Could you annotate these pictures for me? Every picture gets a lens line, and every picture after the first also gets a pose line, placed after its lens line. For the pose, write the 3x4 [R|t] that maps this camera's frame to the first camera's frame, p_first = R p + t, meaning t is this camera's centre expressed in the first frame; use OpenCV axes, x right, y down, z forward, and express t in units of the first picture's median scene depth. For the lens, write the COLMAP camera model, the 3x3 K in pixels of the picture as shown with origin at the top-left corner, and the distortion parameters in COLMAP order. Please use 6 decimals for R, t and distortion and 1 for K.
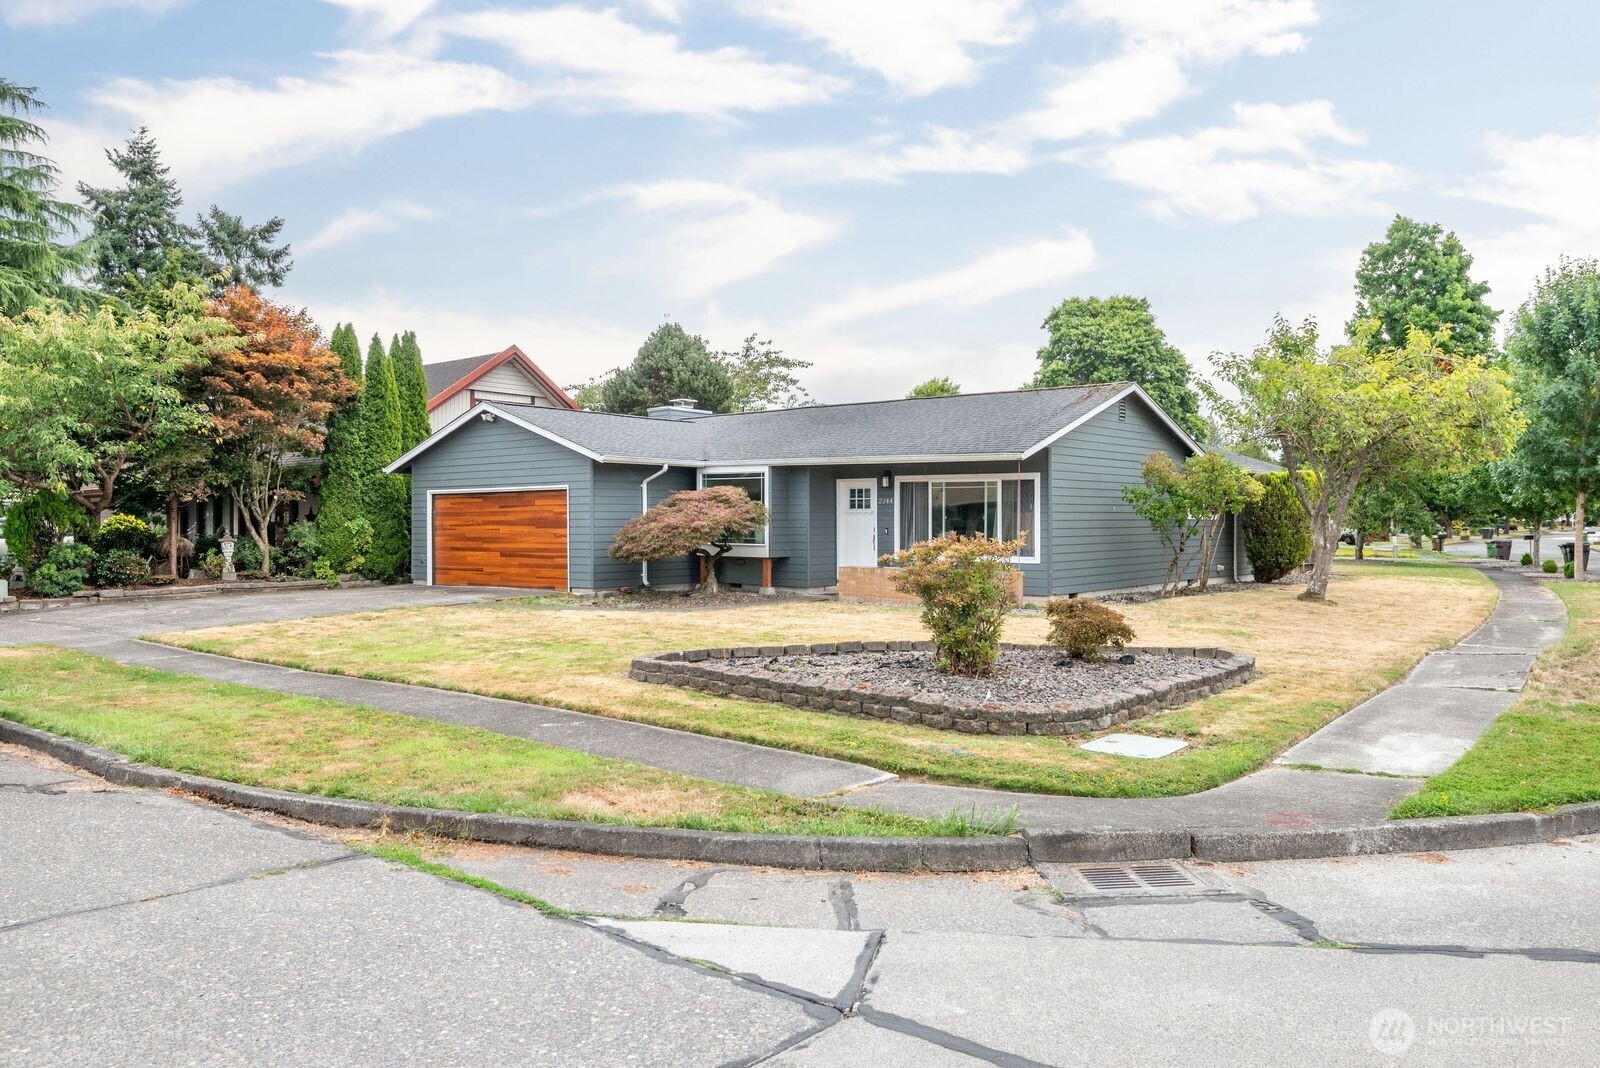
lens RADIAL K [[900.5, 0, 797.8], [0, 900.5, 526.9], [0, 0, 1]] dist [-0.001626, -0.001413]
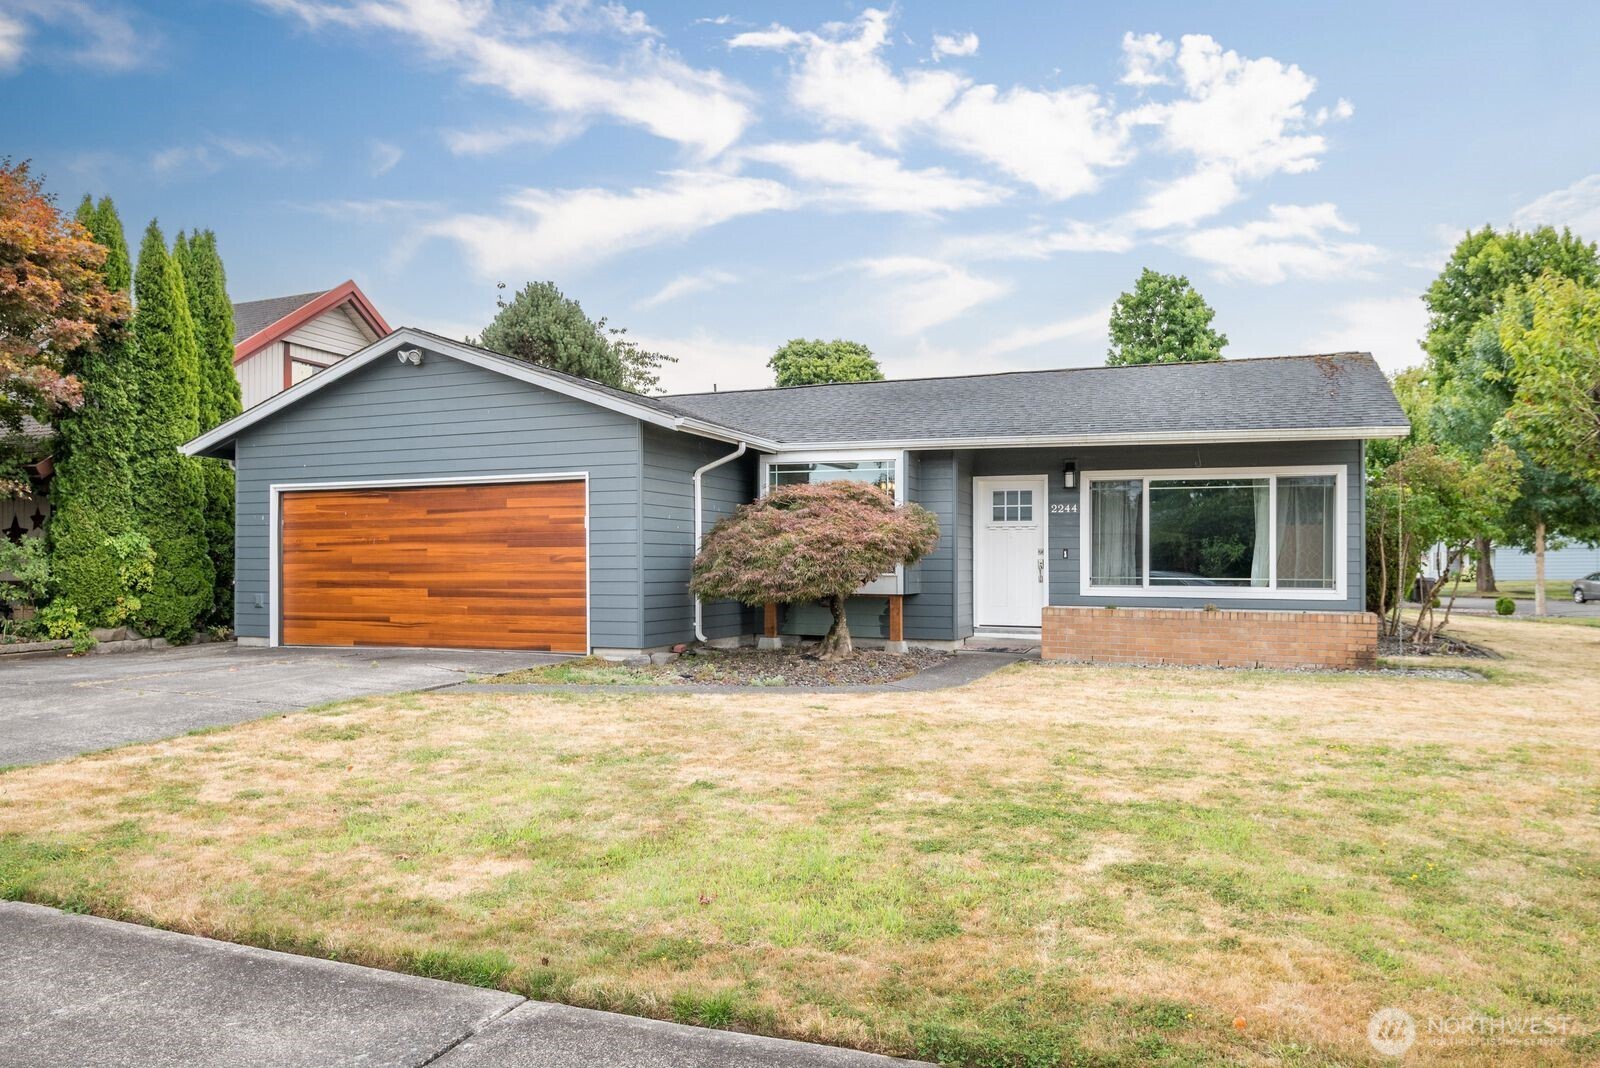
lens RADIAL K [[980.7, 0, 799.7], [0, 980.7, 565.7], [0, 0, 1]] dist [-0.005437, -0.003698]
pose [[0.969490, 0.001556, 0.245126, -0.233358], [-0.001378, 0.999999, -0.000897, 0.012317], [-0.245127, 0.000532, 0.969491, 0.296938]]
